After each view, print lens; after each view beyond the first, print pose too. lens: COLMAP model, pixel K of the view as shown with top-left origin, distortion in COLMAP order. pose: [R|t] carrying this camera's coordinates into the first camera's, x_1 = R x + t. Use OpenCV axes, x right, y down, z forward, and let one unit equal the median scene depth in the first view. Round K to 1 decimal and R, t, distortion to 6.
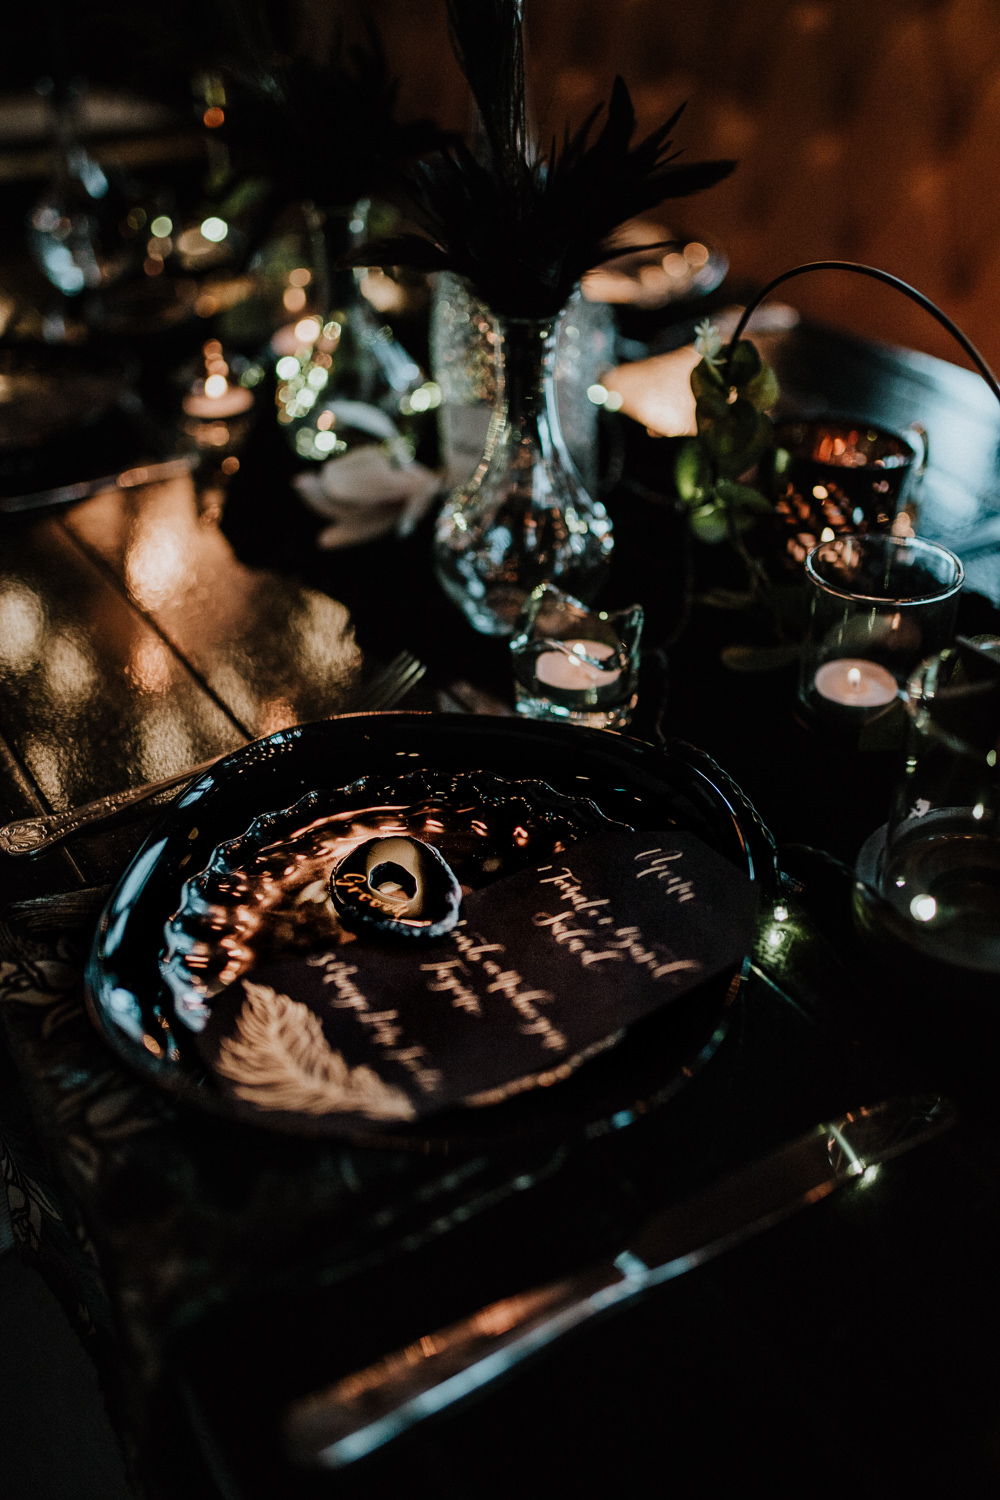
lens RADIAL K [[1516.3, 0, 500.0], [0, 1516.3, 750.0], [0, 0, 1]] dist [-0.030422, 0.022422]
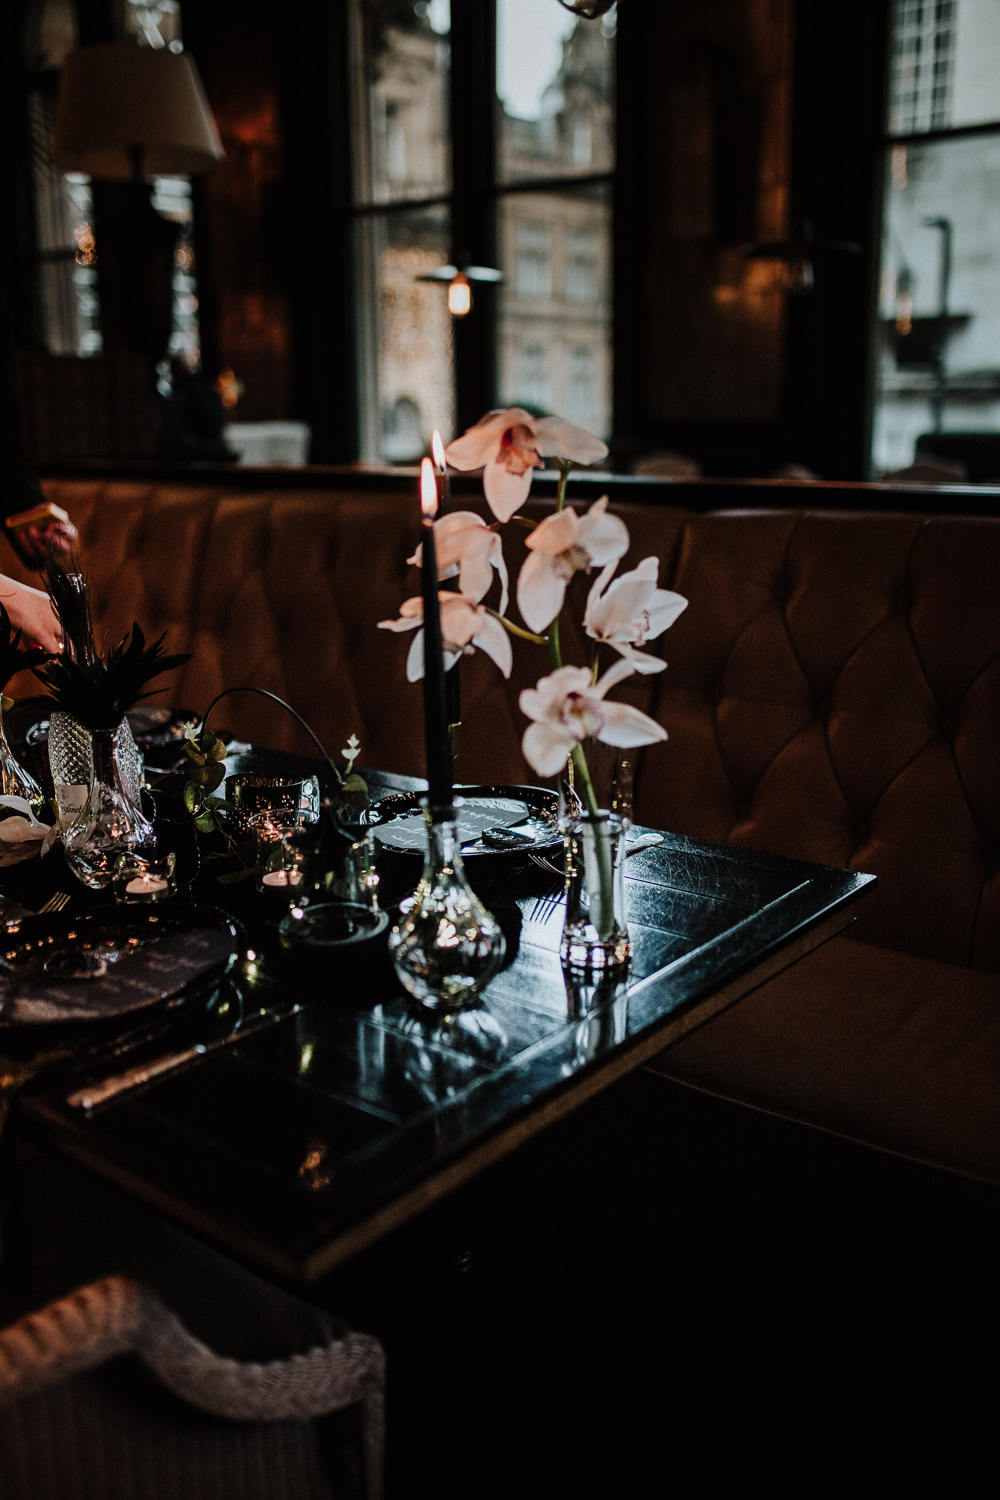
lens RADIAL K [[1411.7, 0, 500.0], [0, 1411.7, 750.0], [0, 0, 1]] dist [-0.047745, 0.001552]
pose [[0.942597, -0.092096, 0.320982, -0.086187], [0.190300, 0.938007, -0.289703, 0.387919], [-0.274403, 0.334156, 0.901689, -0.857212]]
